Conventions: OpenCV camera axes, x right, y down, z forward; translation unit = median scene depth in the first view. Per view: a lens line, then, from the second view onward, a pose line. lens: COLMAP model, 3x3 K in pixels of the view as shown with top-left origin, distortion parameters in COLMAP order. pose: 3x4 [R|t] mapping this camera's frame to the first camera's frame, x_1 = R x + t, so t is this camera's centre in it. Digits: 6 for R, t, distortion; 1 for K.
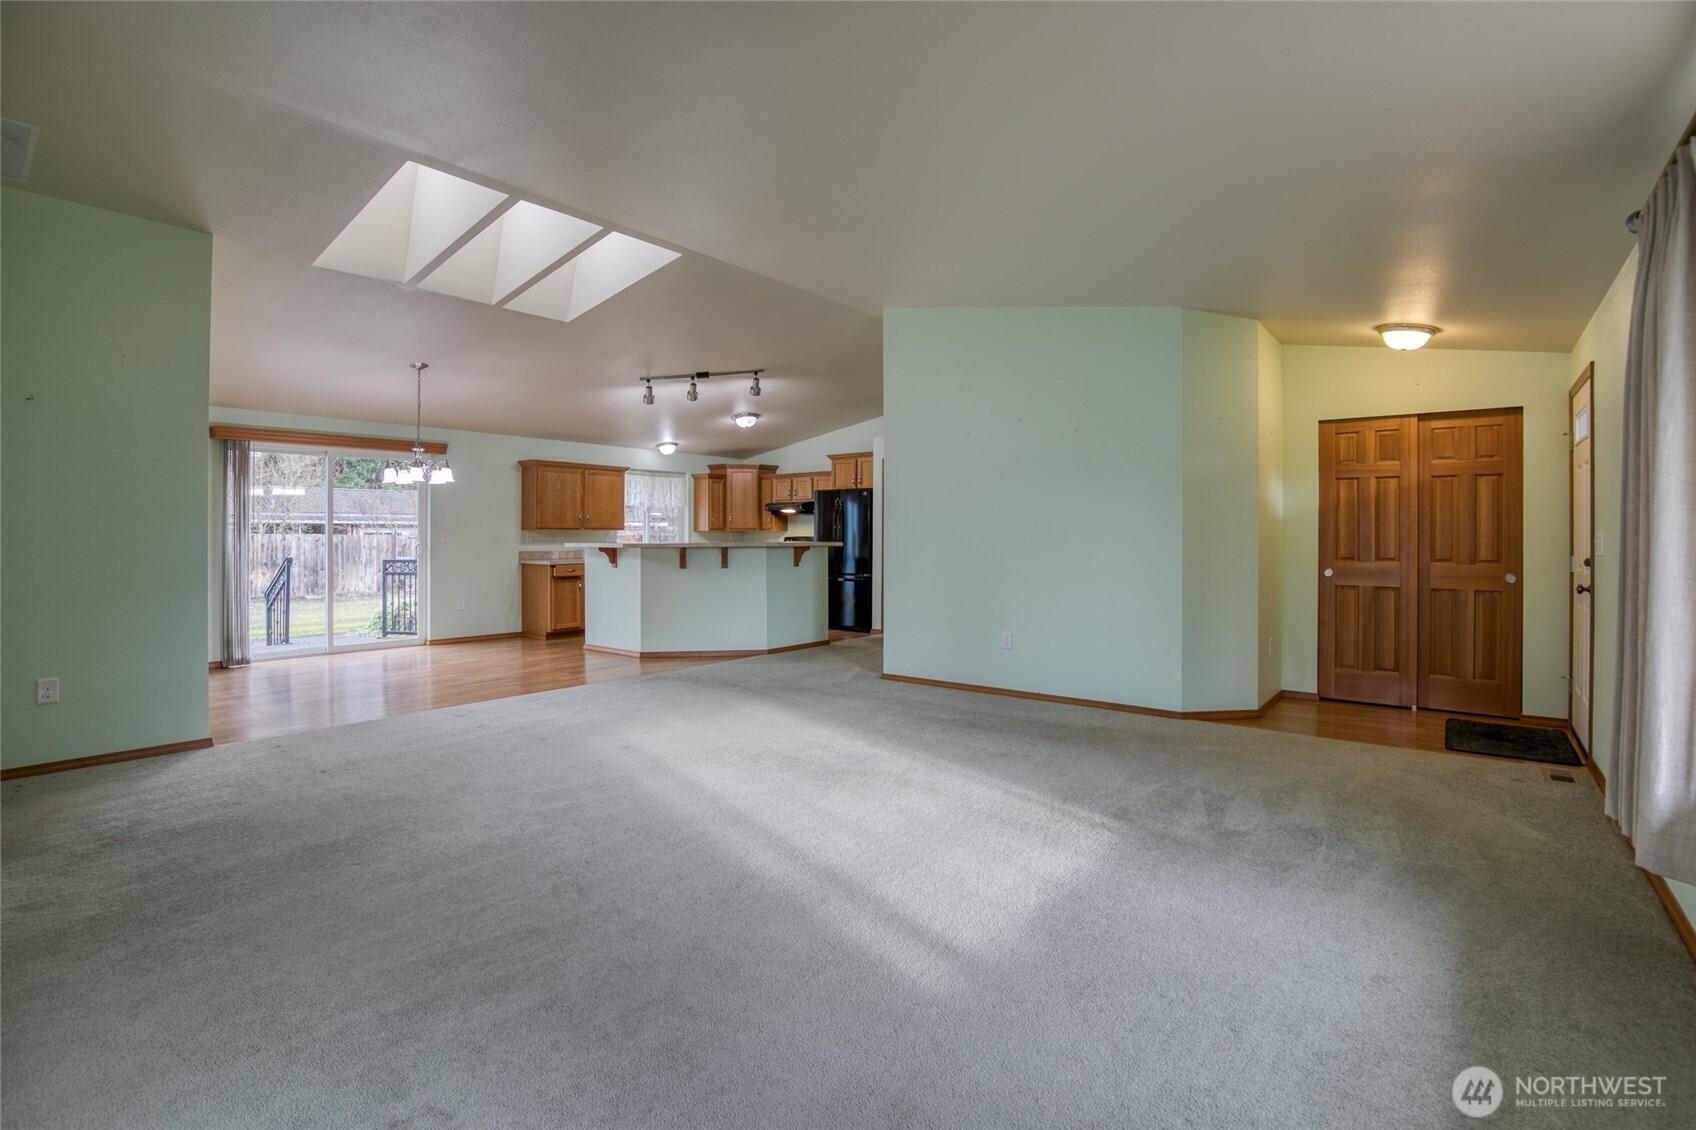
lens RADIAL K [[796.5, 0, 856.8], [0, 796.5, 529.5], [0, 0, 1]] dist [-0.032565, 0.003700]
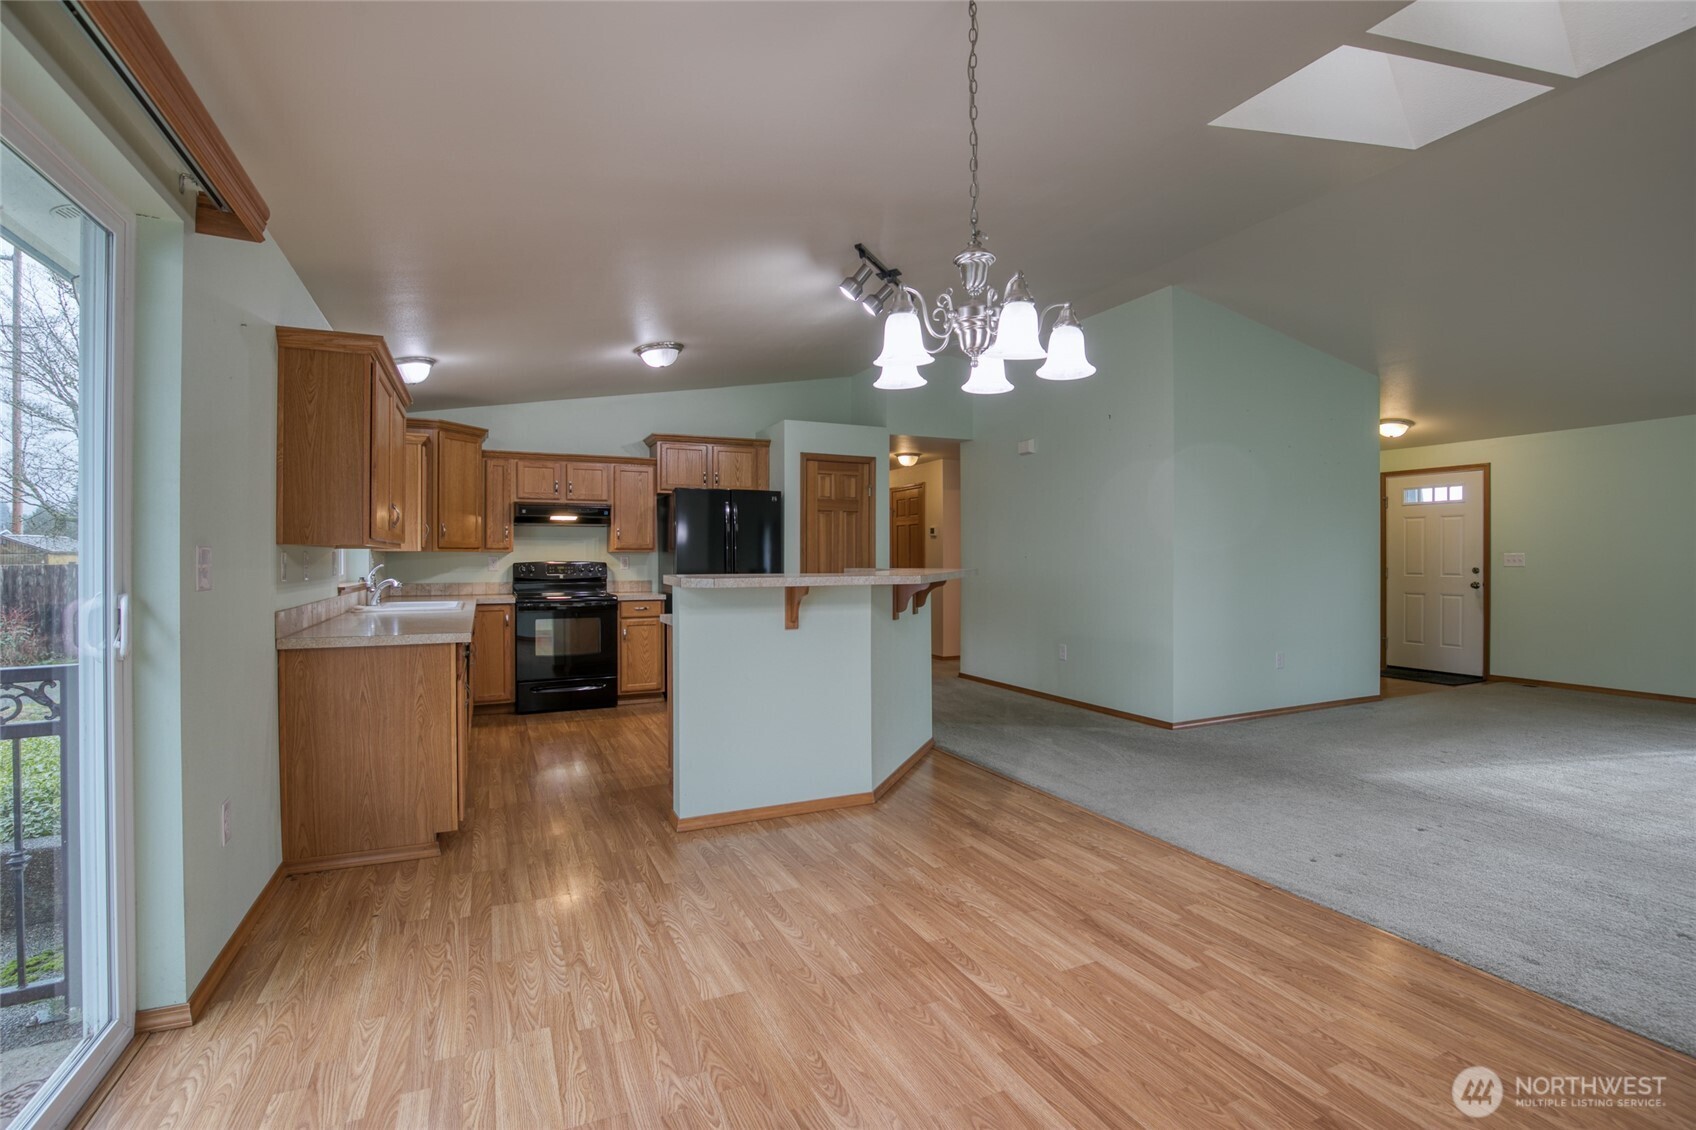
lens RADIAL K [[796.5, 0, 826.3], [0, 796.5, 563.1], [0, 0, 1]] dist [-0.032565, 0.003700]
pose [[0.447648, -0.005214, 0.894195, -0.616253], [-0.005513, 0.999948, 0.008591, 0.005173], [-0.894193, -0.008776, 0.447596, 0.674218]]
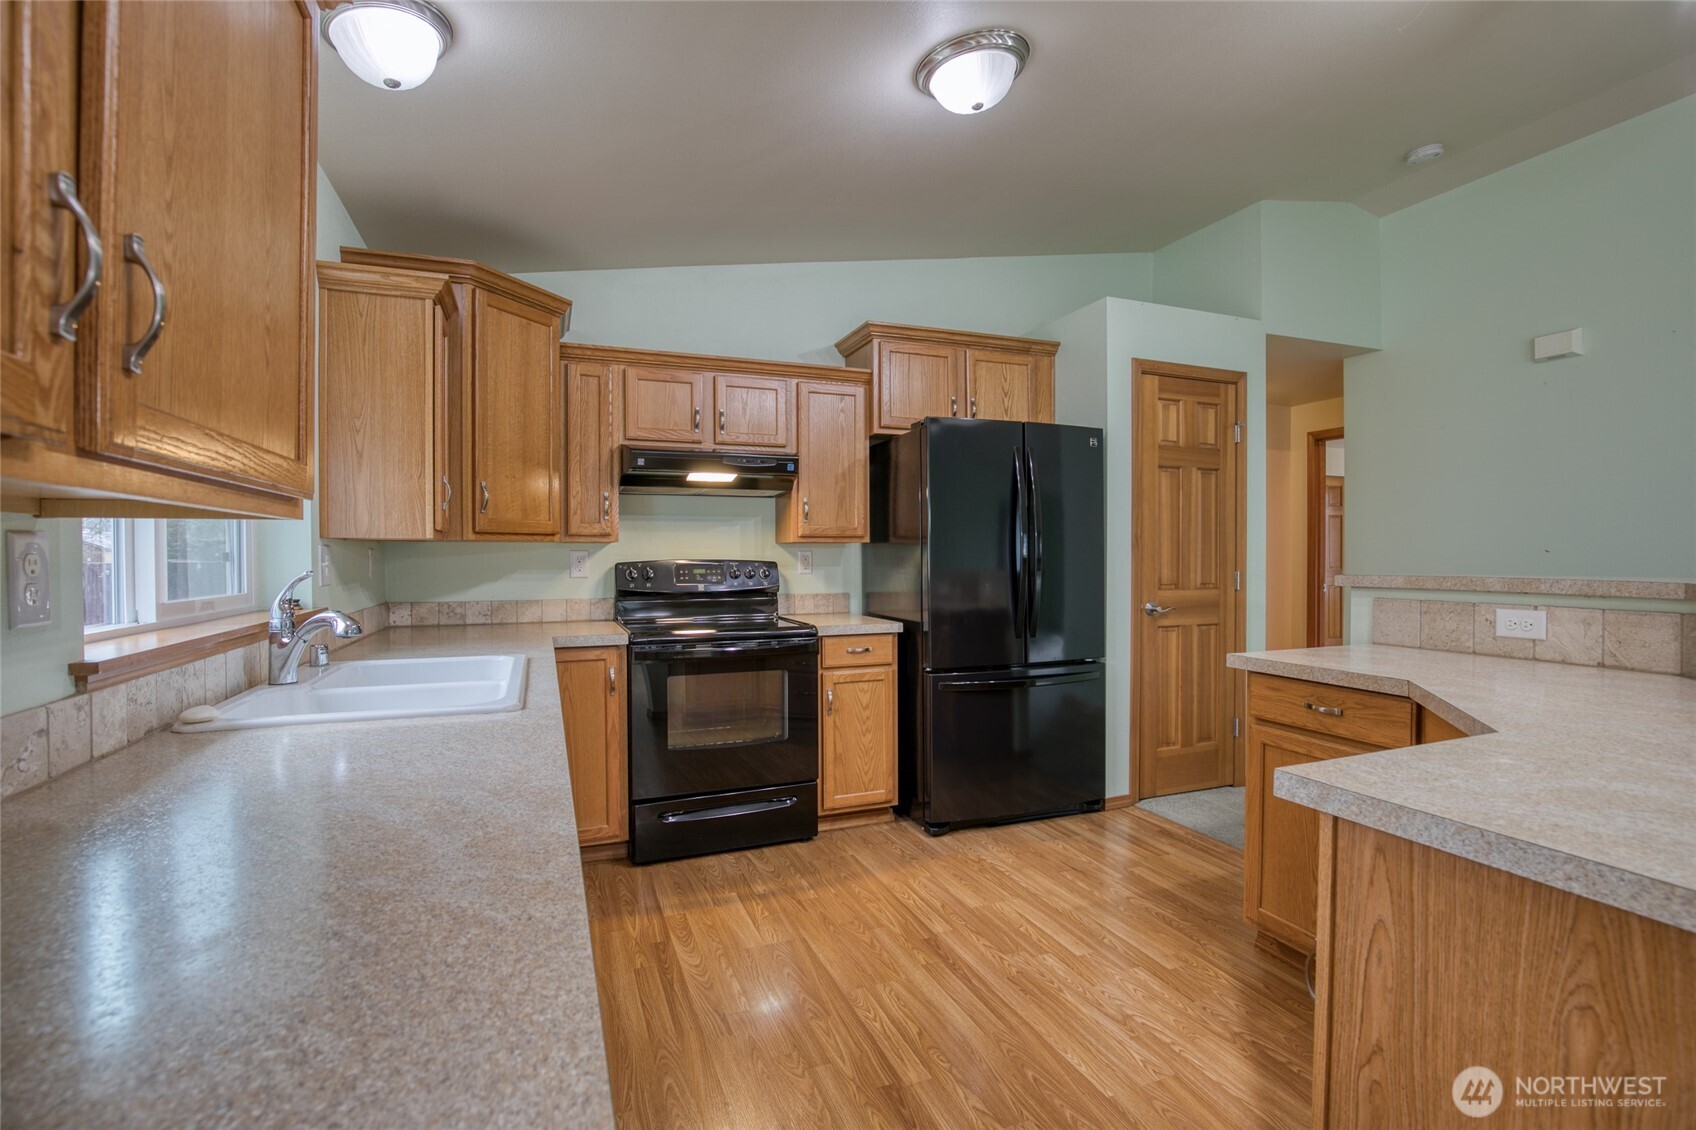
lens RADIAL K [[796.5, 0, 822.3], [0, 796.5, 570.9], [0, 0, 1]] dist [-0.032565, 0.003700]
pose [[0.513526, -0.019002, 0.857864, -0.390894], [-0.003856, 0.999694, 0.024452, 0.006660], [-0.858065, -0.015865, 0.513295, 0.953043]]
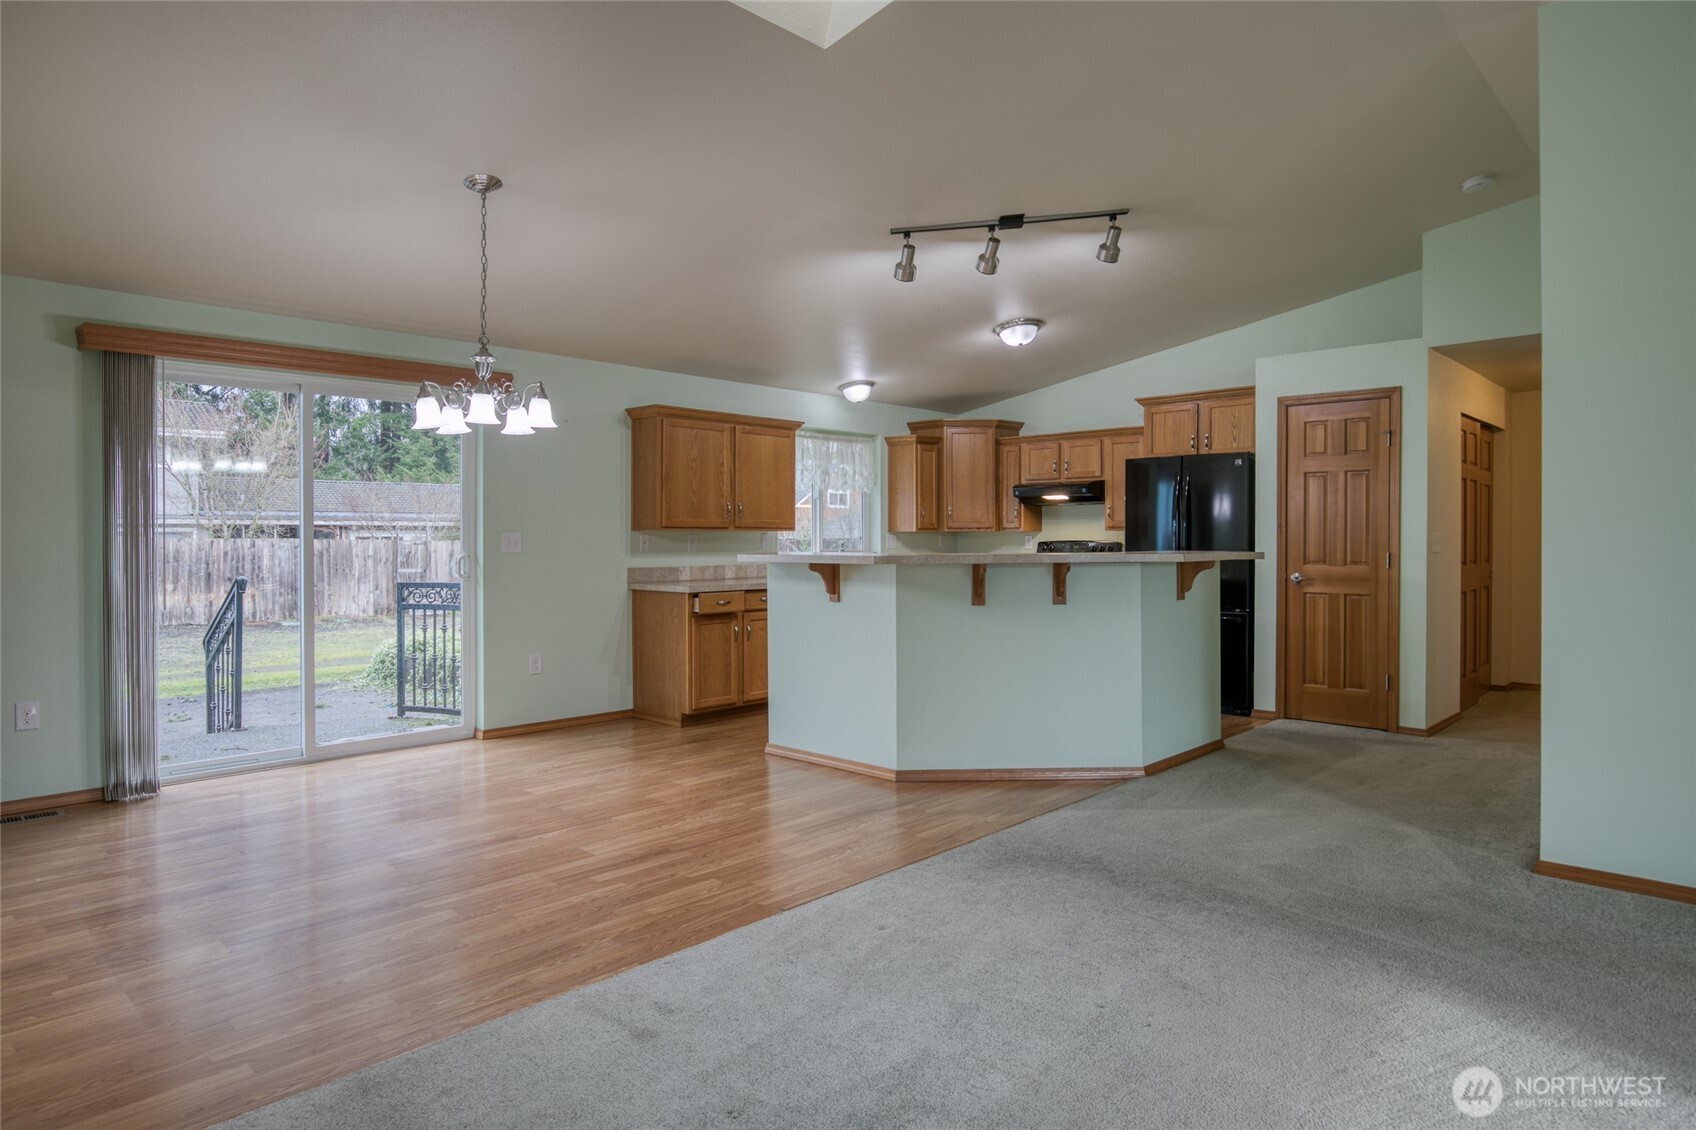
lens RADIAL K [[981.1, 0, 839.5], [0, 981.1, 541.0], [0, 0, 1]] dist [-0.012365, 0.000266]
pose [[0.995239, -0.002017, -0.097448, -0.206413], [0.002958, 0.999950, 0.009514, 0.002018], [0.097423, -0.009757, 0.995195, 0.313240]]
